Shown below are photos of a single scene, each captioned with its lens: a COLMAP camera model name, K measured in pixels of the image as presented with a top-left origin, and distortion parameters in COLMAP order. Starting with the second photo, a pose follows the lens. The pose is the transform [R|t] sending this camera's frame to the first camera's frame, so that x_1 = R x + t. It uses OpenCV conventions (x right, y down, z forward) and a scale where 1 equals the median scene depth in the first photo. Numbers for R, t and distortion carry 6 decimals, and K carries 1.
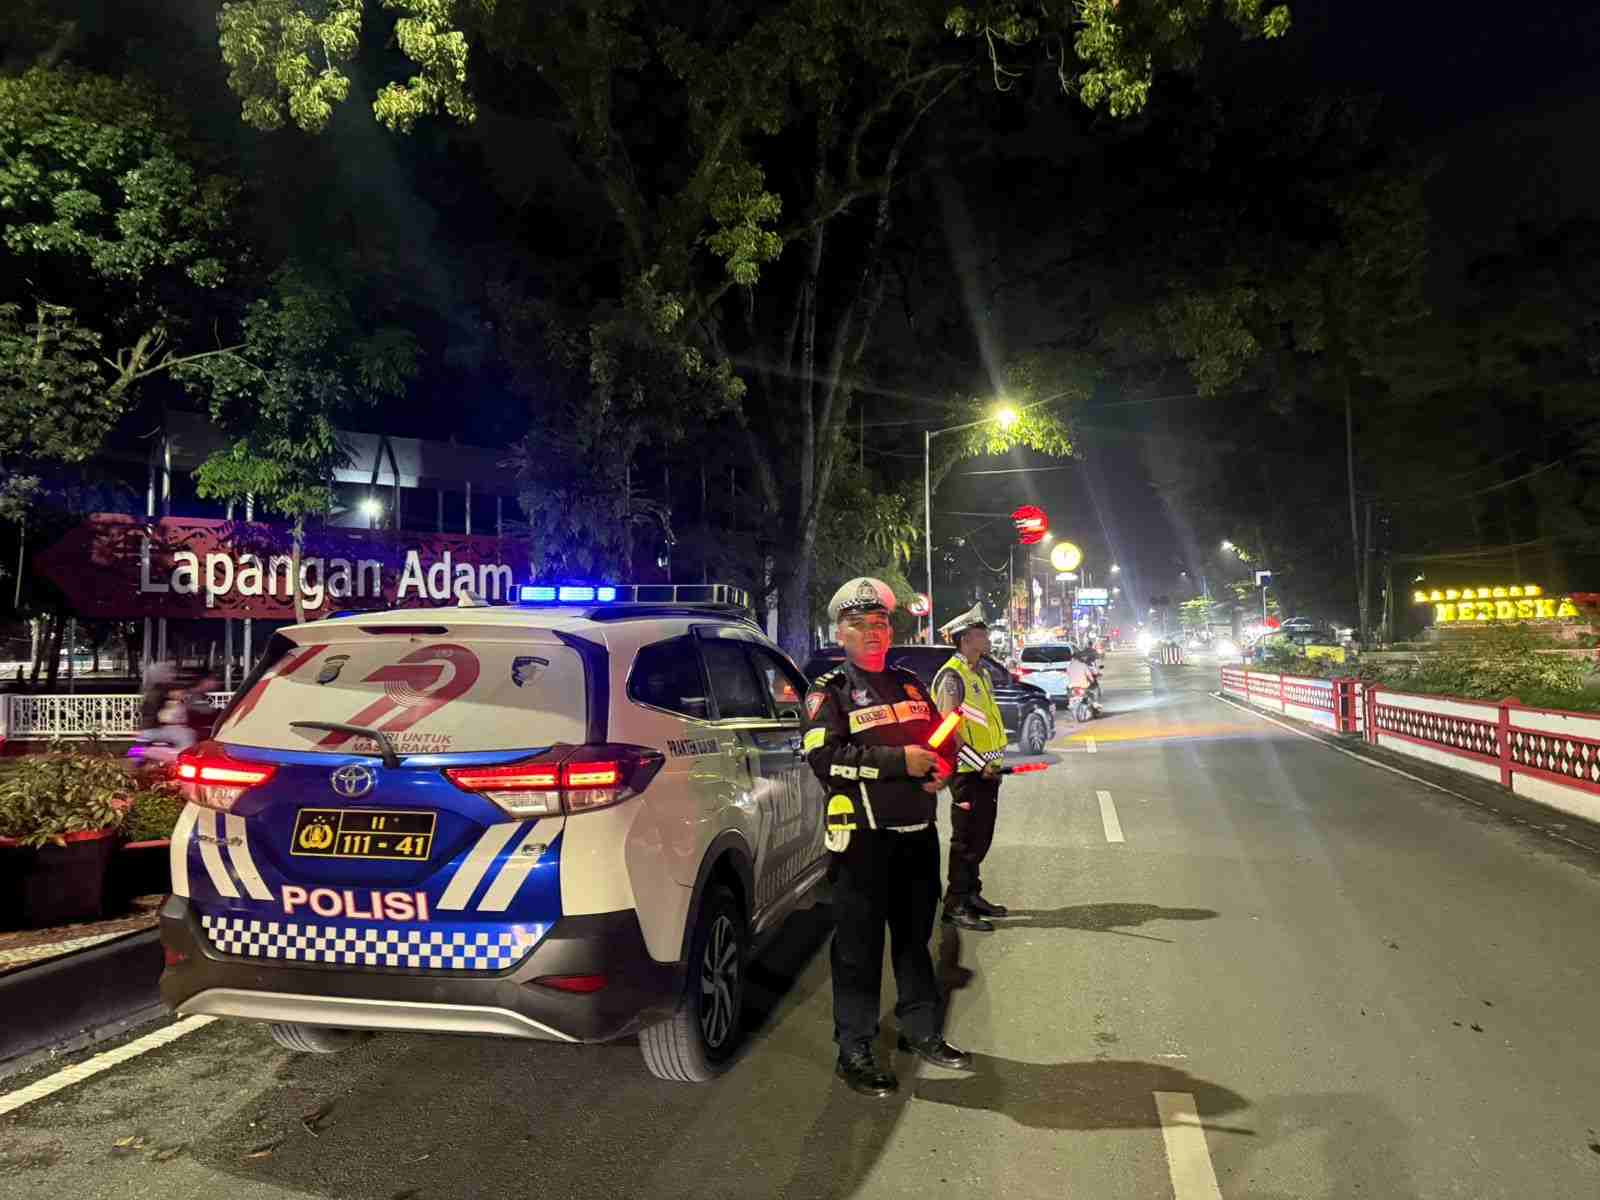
lens RADIAL K [[1177.3, 0, 797.4], [0, 1177.3, 604.8], [0, 0, 1]] dist [-0.004071, -0.001222]
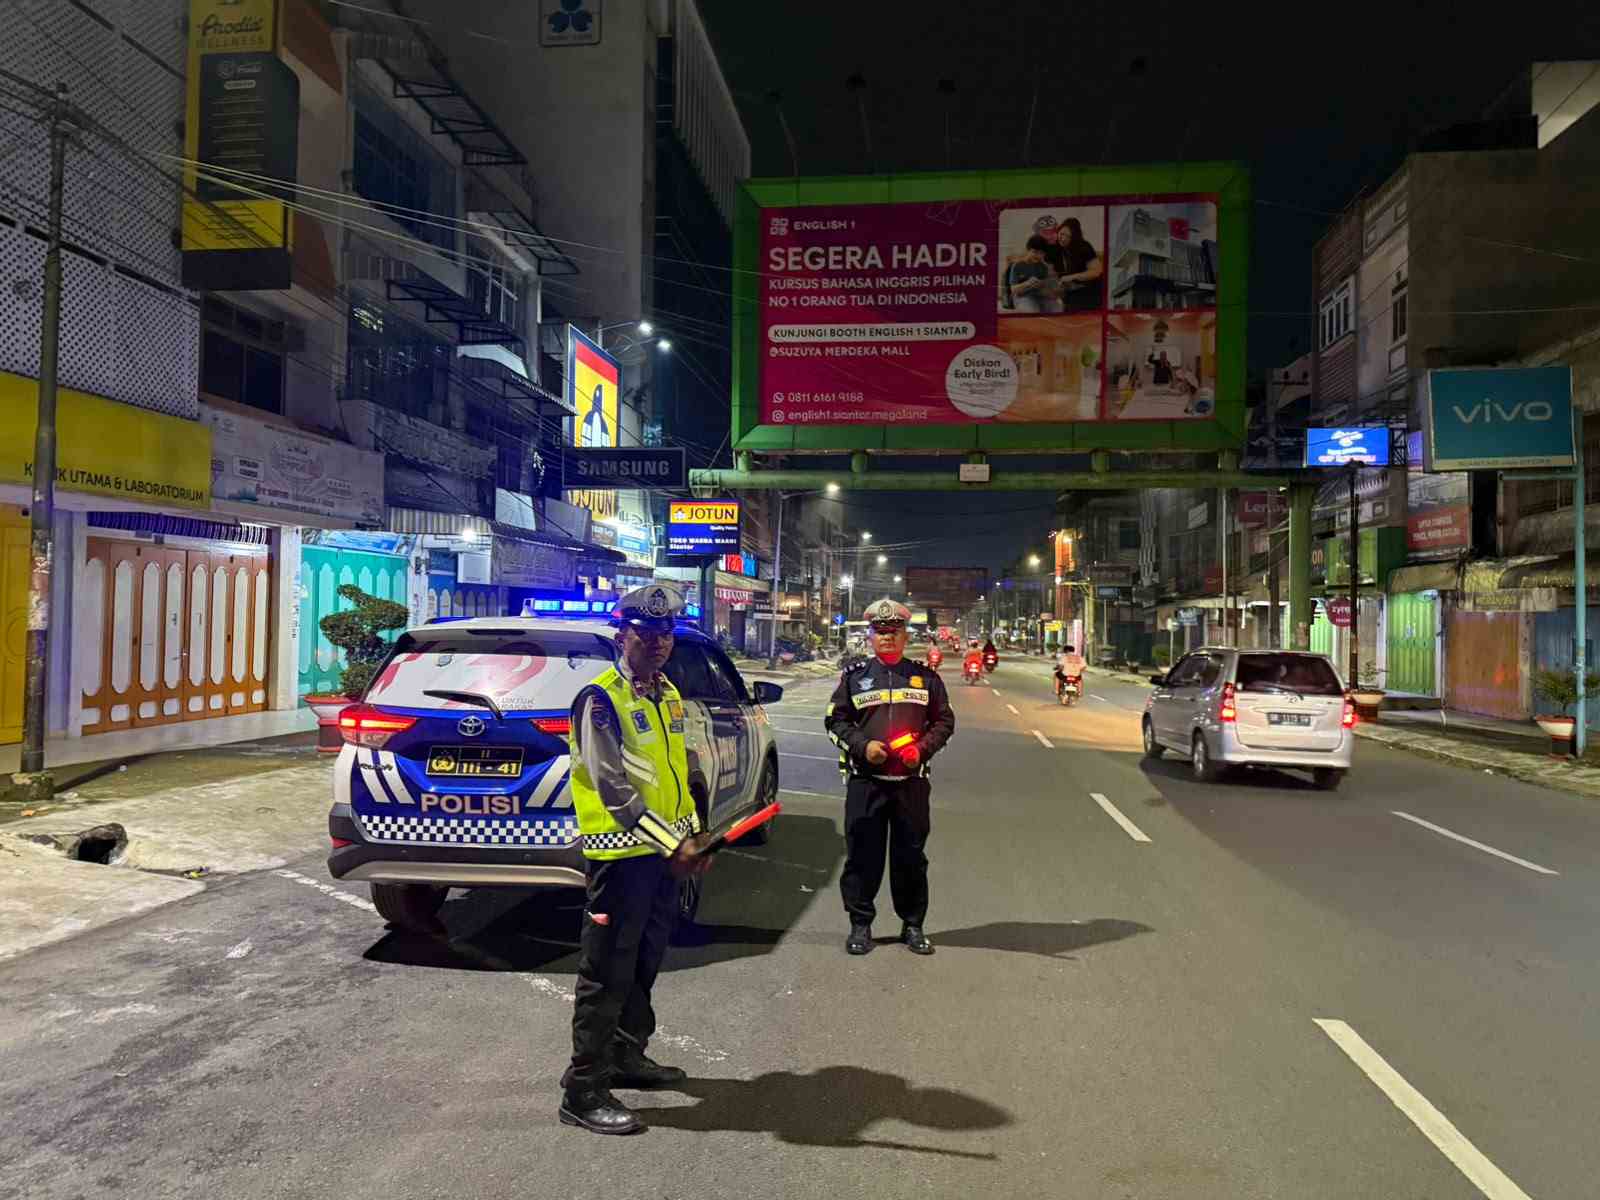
lens RADIAL K [[1177.3, 0, 799.2], [0, 1177.3, 597.9], [0, 0, 1]] dist [-0.004071, -0.001222]
pose [[0.996353, 0.019502, 0.083073, -0.069350], [-0.019011, 0.999797, -0.006707, -0.022589], [-0.083187, 0.005103, 0.996521, -0.613280]]
